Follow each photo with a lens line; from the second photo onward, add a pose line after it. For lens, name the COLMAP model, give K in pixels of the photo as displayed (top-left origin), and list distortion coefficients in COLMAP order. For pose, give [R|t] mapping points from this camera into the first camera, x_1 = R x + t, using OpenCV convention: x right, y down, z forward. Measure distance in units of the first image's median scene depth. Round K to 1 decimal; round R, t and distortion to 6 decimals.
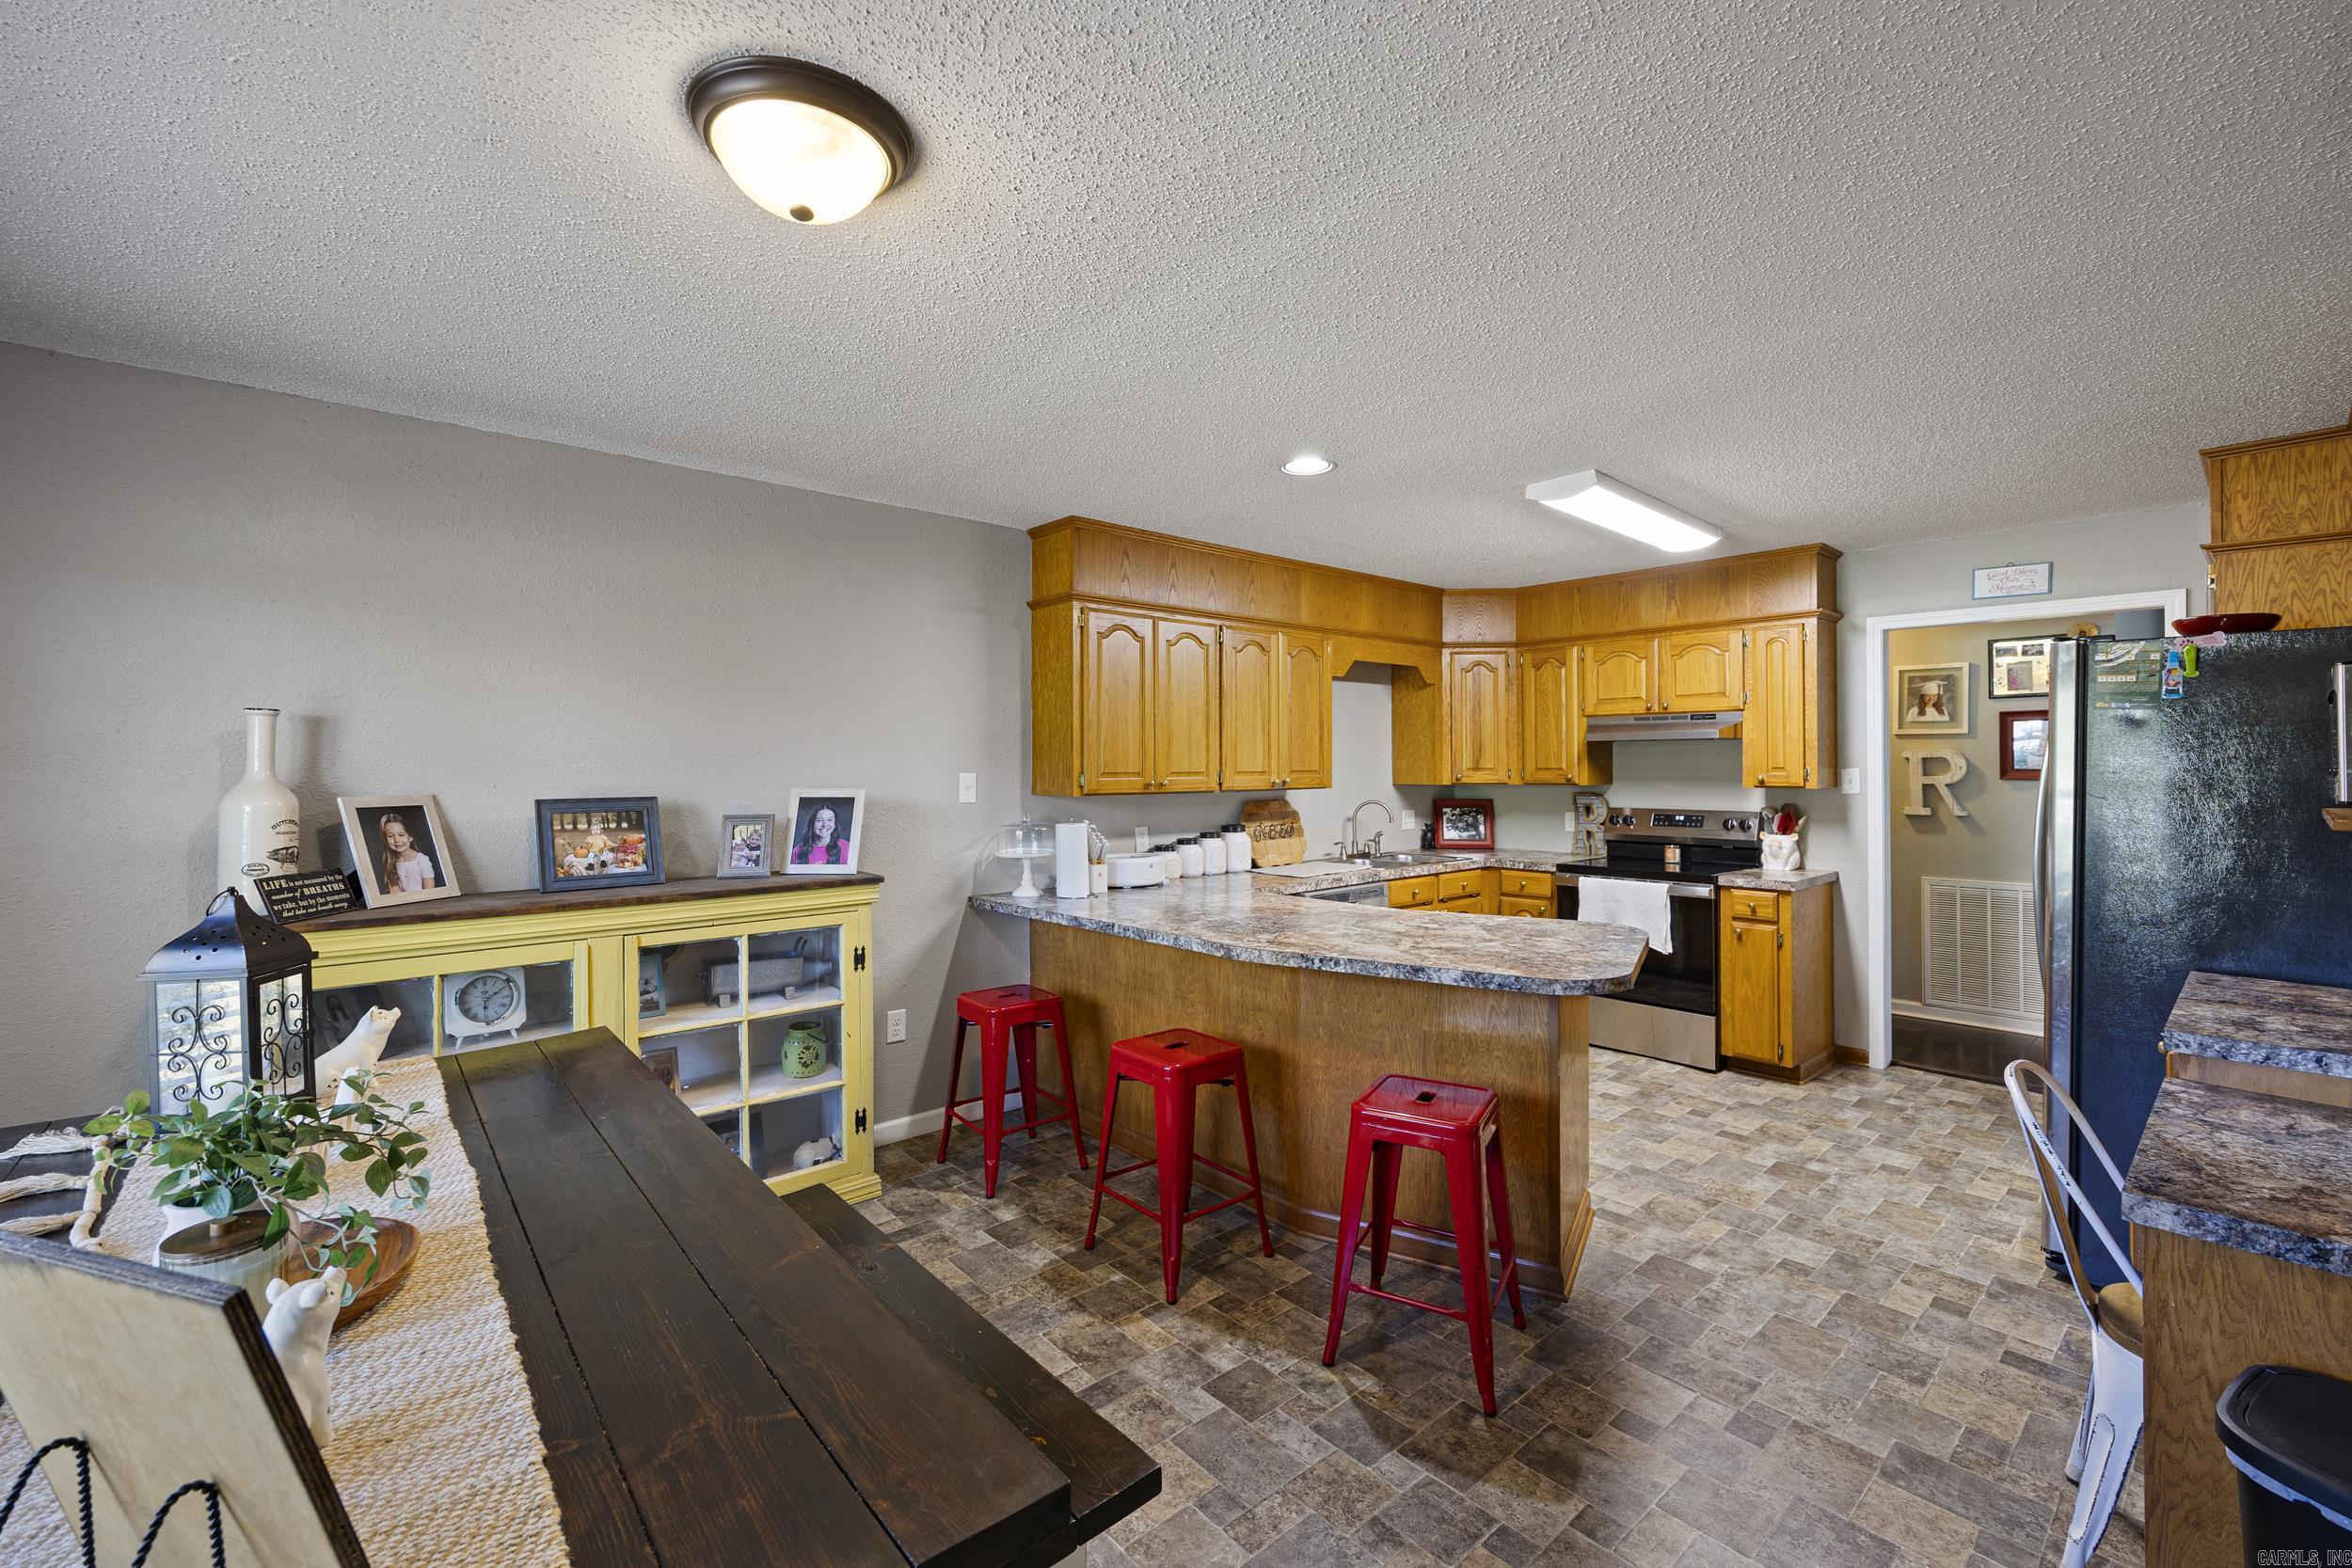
lens RADIAL K [[978.3, 0, 1134.4], [0, 978.3, 761.8], [0, 0, 1]] dist [0.000181, 0.000072]
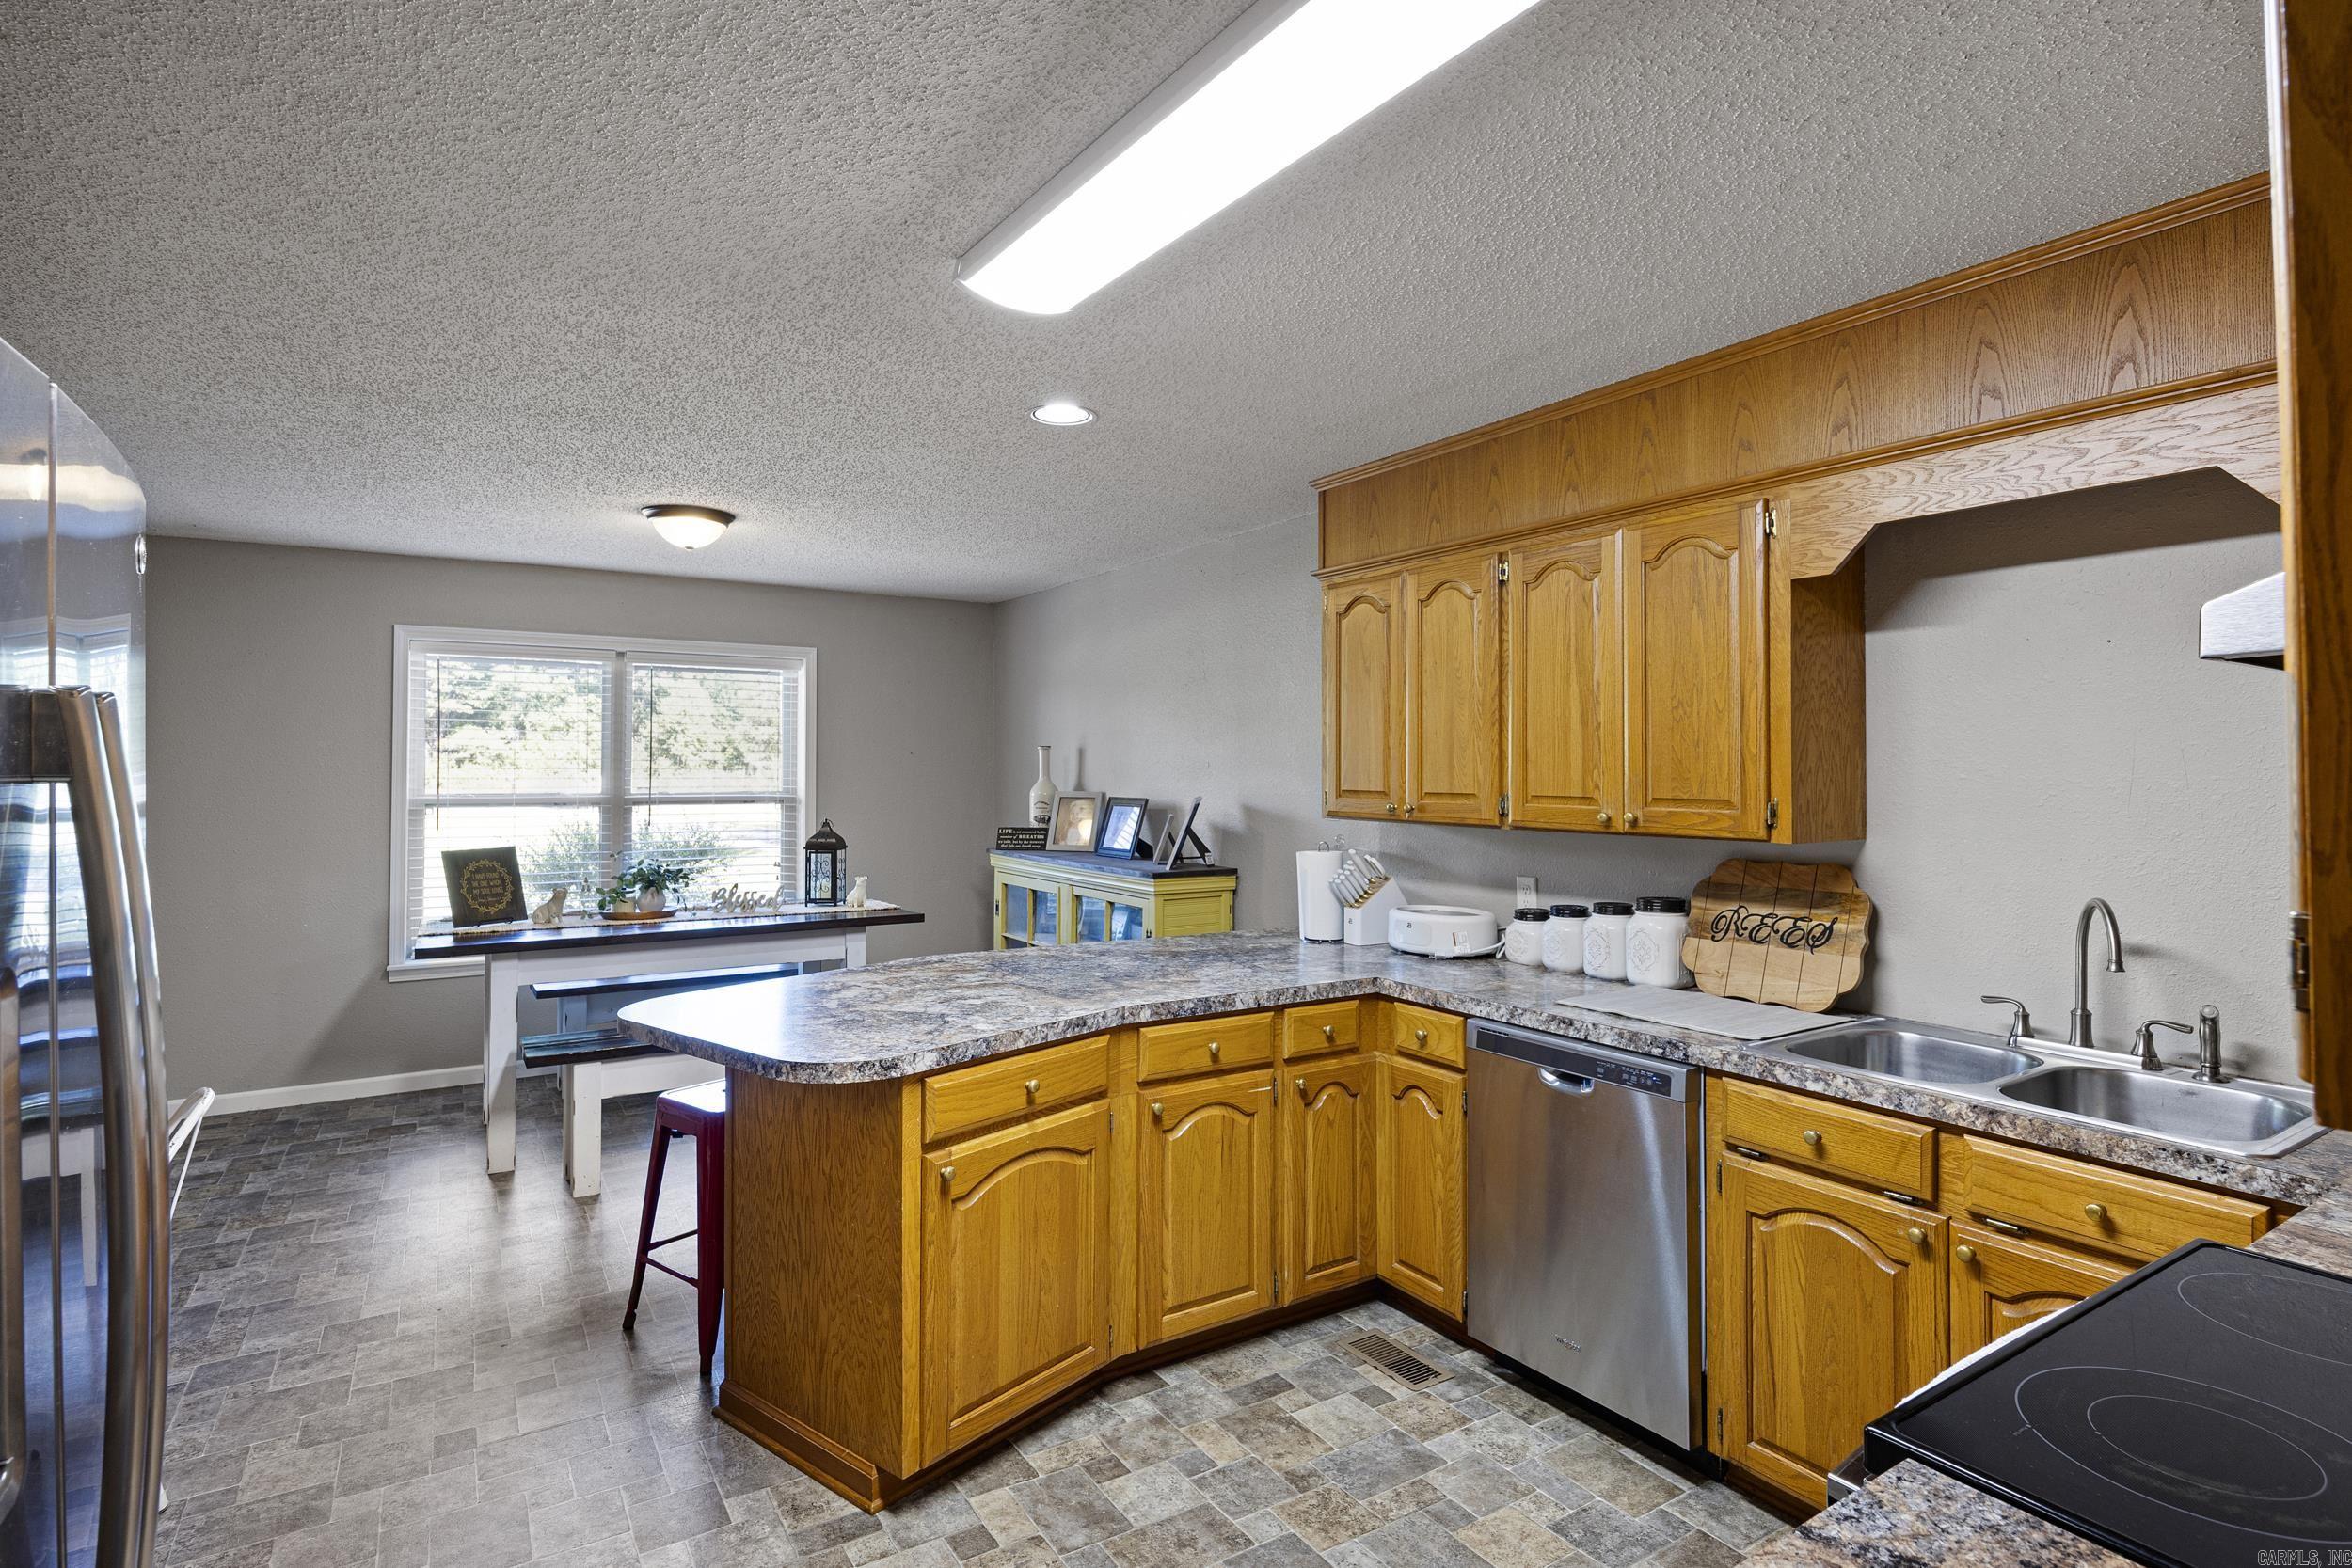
lens RADIAL K [[1177.7, 0, 1209.3], [0, 1177.7, 750.9], [0, 0, 1]] dist [-0.002141, -0.000556]
pose [[-0.116424, -0.011722, -0.993130, 0.789208], [0.001231, 0.999928, -0.011946, -0.007914], [0.993199, -0.002613, -0.116402, 0.861433]]
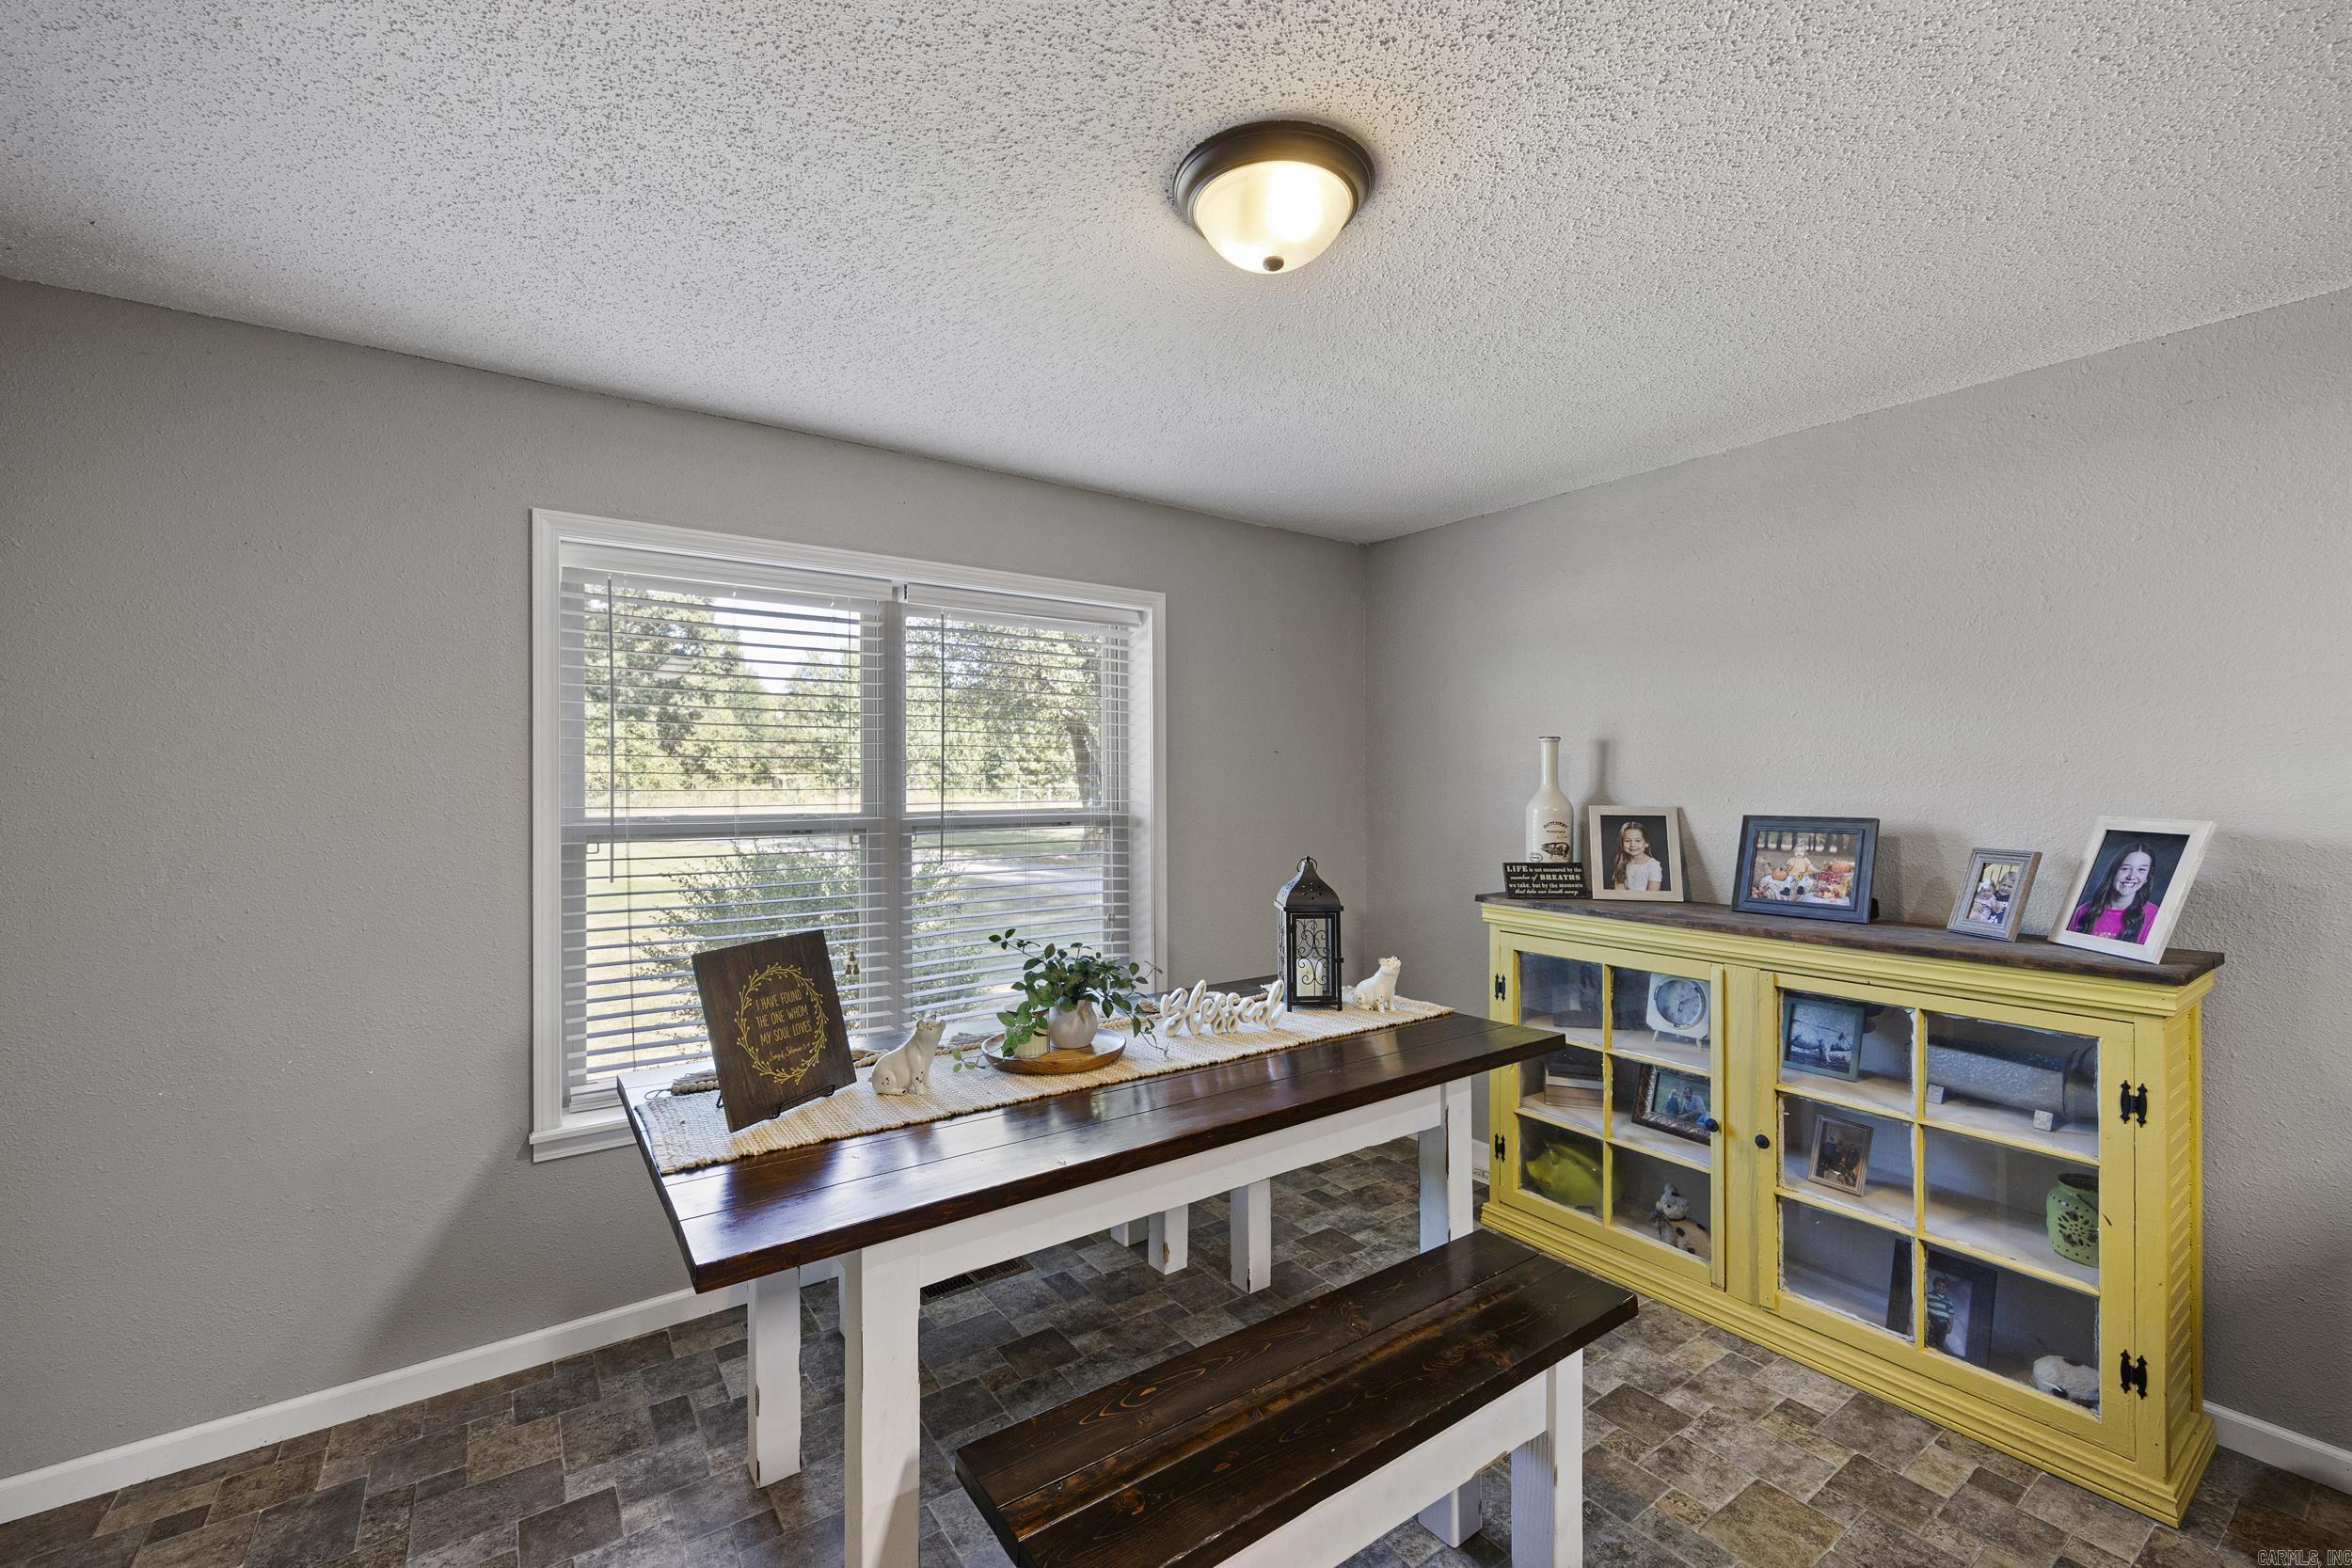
lens RADIAL K [[968.2, 0, 1205.2], [0, 968.2, 780.8], [0, 0, 1]] dist [0.000697, 0.000304]
pose [[-0.056776, 0.004176, -0.998378, 0.237303], [0.006032, 0.999974, 0.003840, -0.001533], [0.998369, -0.005804, -0.056799, 0.323062]]
